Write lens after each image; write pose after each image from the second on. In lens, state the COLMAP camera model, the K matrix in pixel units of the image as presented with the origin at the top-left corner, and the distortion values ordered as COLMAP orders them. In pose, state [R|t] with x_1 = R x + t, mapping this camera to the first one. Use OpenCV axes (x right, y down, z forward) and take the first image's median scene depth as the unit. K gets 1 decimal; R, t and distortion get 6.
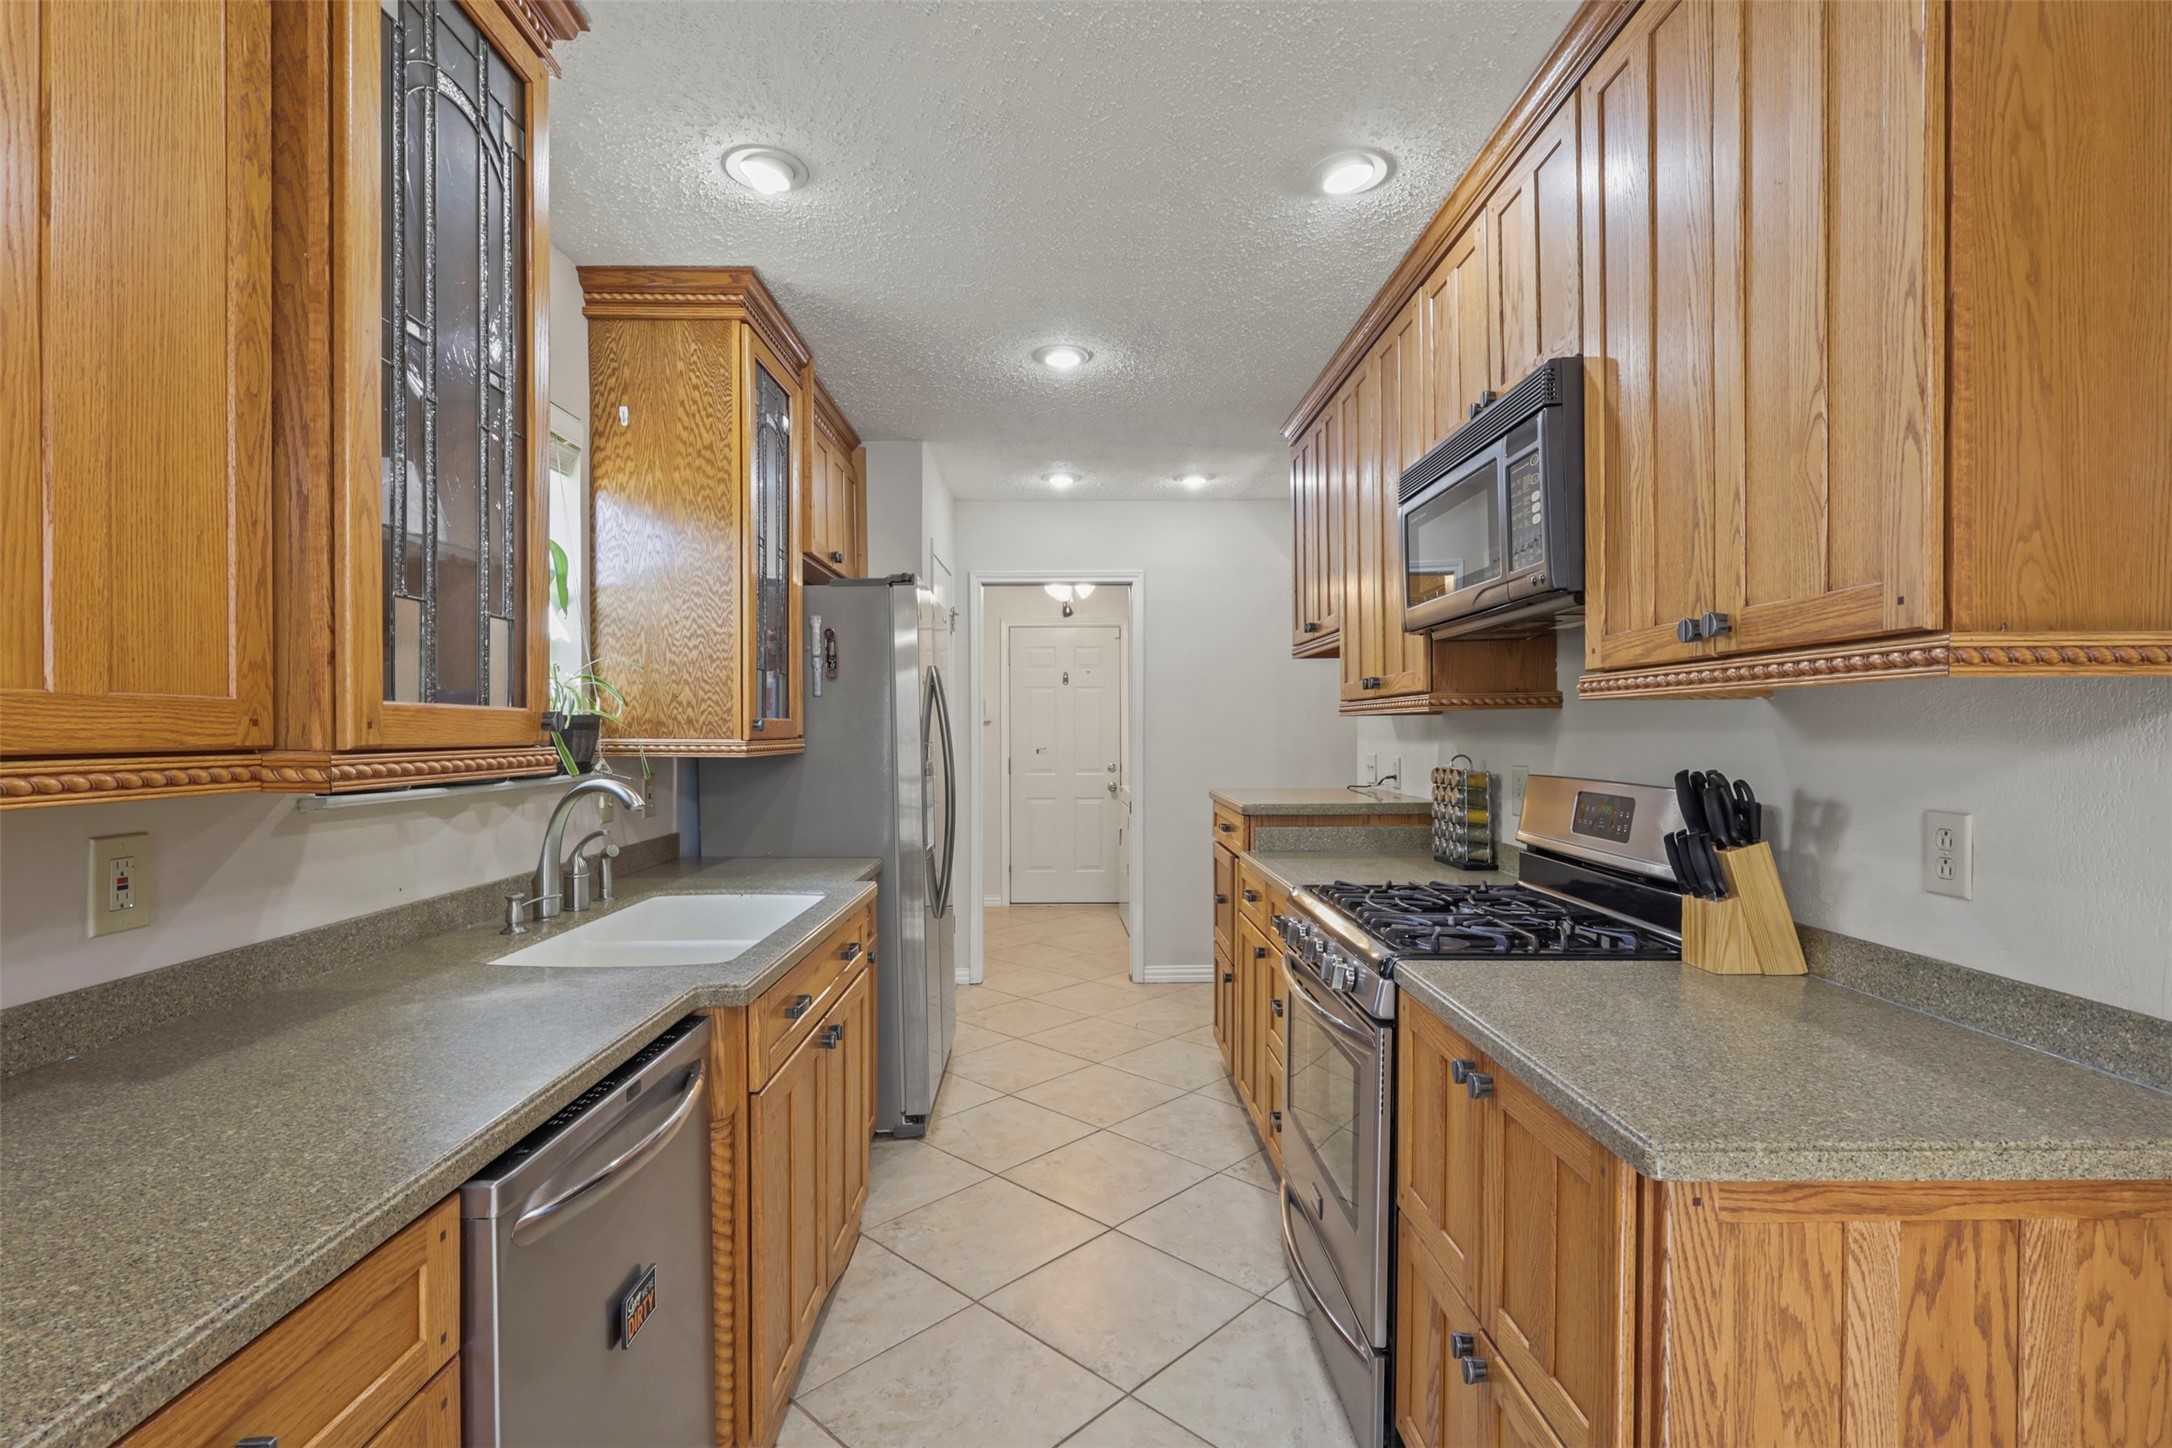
lens RADIAL K [[1016.3, 0, 1080.2], [0, 1016.3, 741.1], [0, 0, 1]] dist [0.014442, -0.000243]
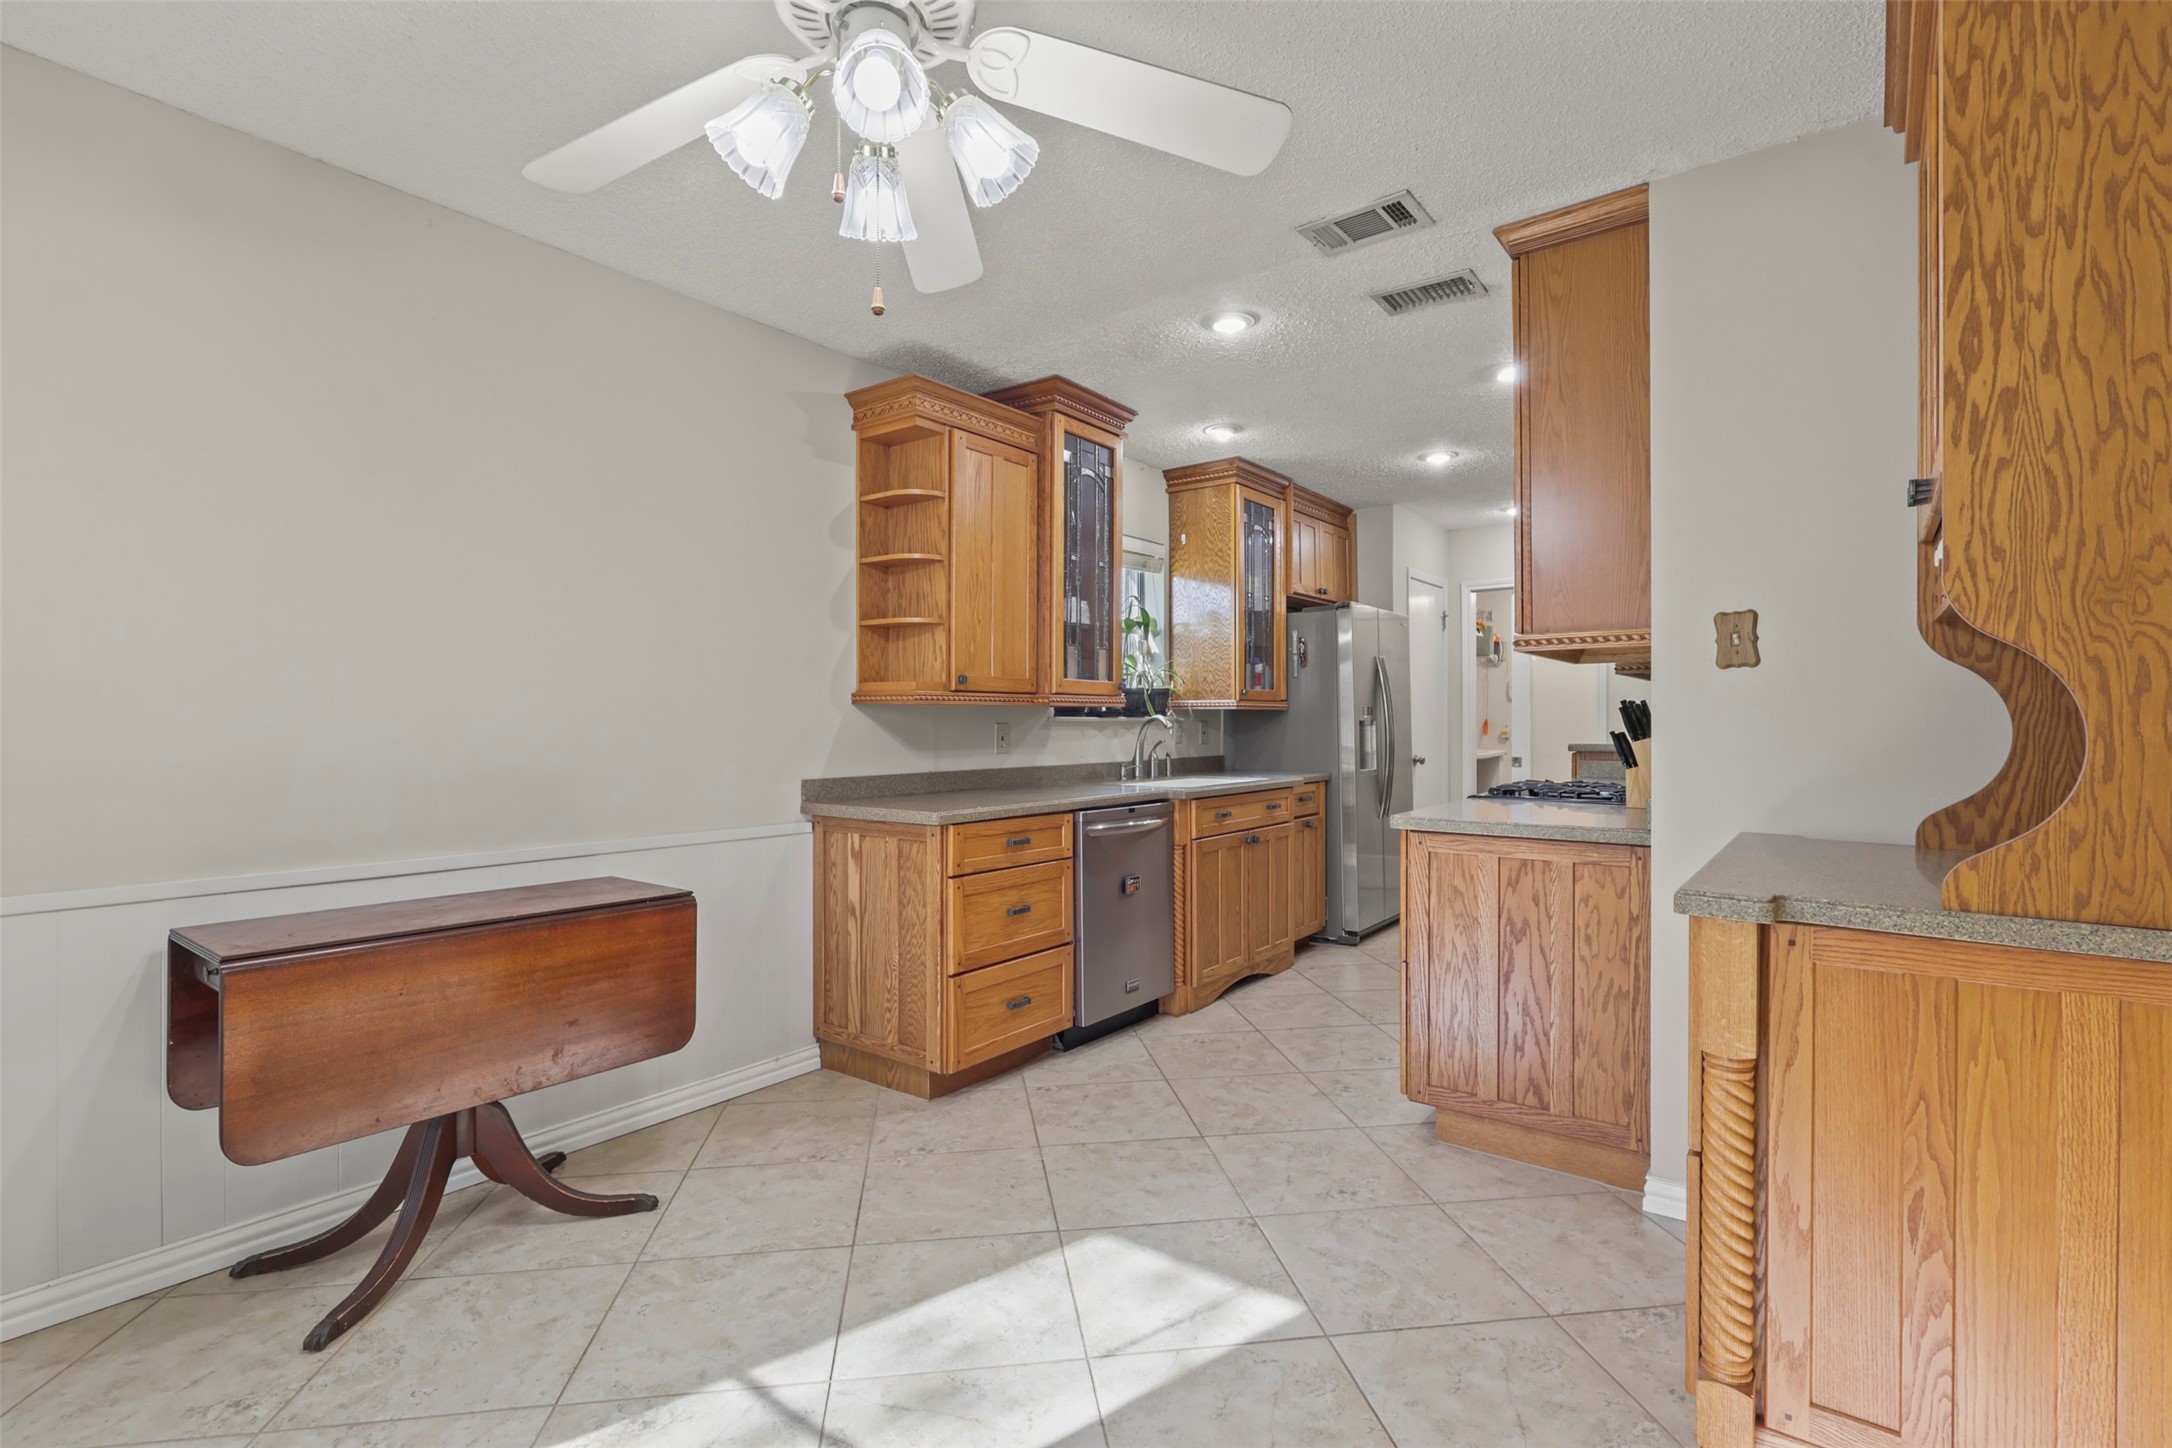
lens RADIAL K [[1003.5, 0, 1081.8], [0, 1003.5, 724.4], [0, 0, 1]] dist [-0.001912, -0.000234]
pose [[0.787977, 0.001847, -0.615702, 0.831063], [-0.007036, 0.999957, -0.006005, 0.079296], [0.615665, 0.009064, 0.787956, -0.916888]]
